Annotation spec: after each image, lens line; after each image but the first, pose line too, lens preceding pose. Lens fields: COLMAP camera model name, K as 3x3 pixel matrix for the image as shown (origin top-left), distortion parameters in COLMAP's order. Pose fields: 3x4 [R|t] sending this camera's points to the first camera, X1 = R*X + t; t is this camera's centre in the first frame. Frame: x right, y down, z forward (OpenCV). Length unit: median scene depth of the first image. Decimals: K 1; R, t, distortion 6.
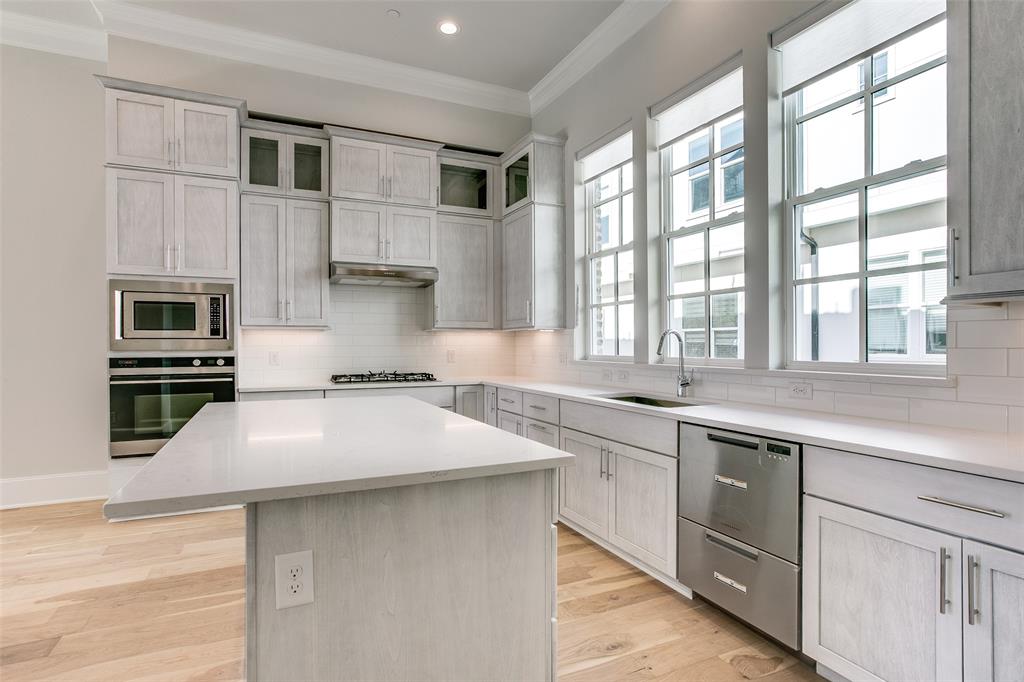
lens RADIAL K [[549.1, 0, 512.0], [0, 549.1, 341.0], [0, 0, 1]] dist [-0.000865, 0.000013]
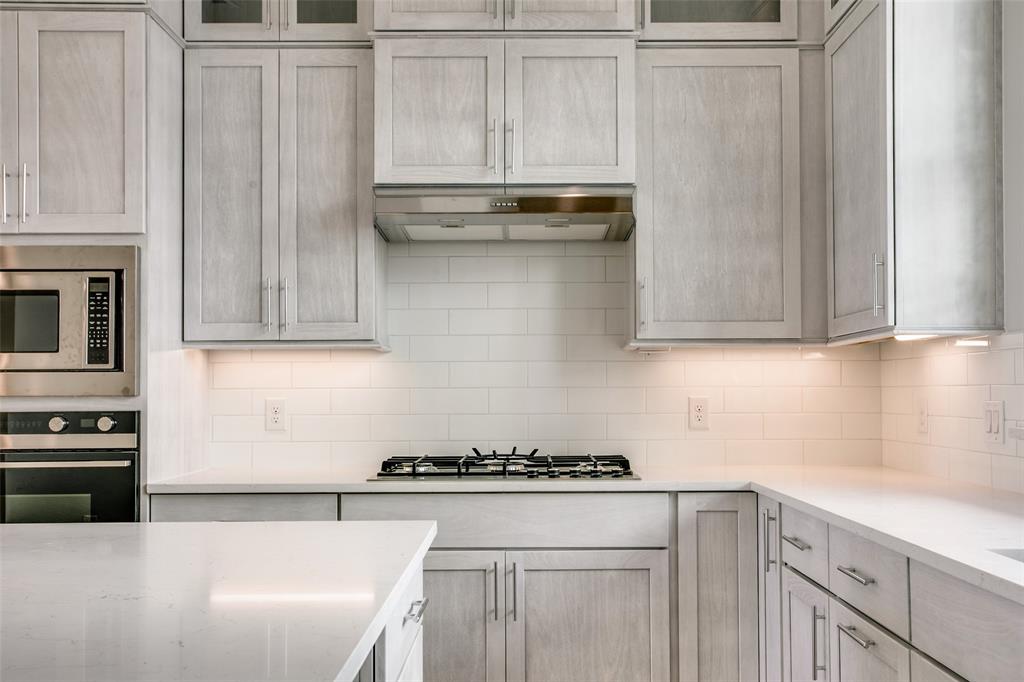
lens RADIAL K [[1117.8, 0, 512.0], [0, 1117.8, 341.0], [0, 0, 1]] dist [0.071167, 0.008703]
pose [[0.906973, -0.023073, -0.420556, 0.122653], [0.005643, 0.999074, -0.042644, 0.010929], [0.421151, 0.036303, 0.906264, 0.271990]]
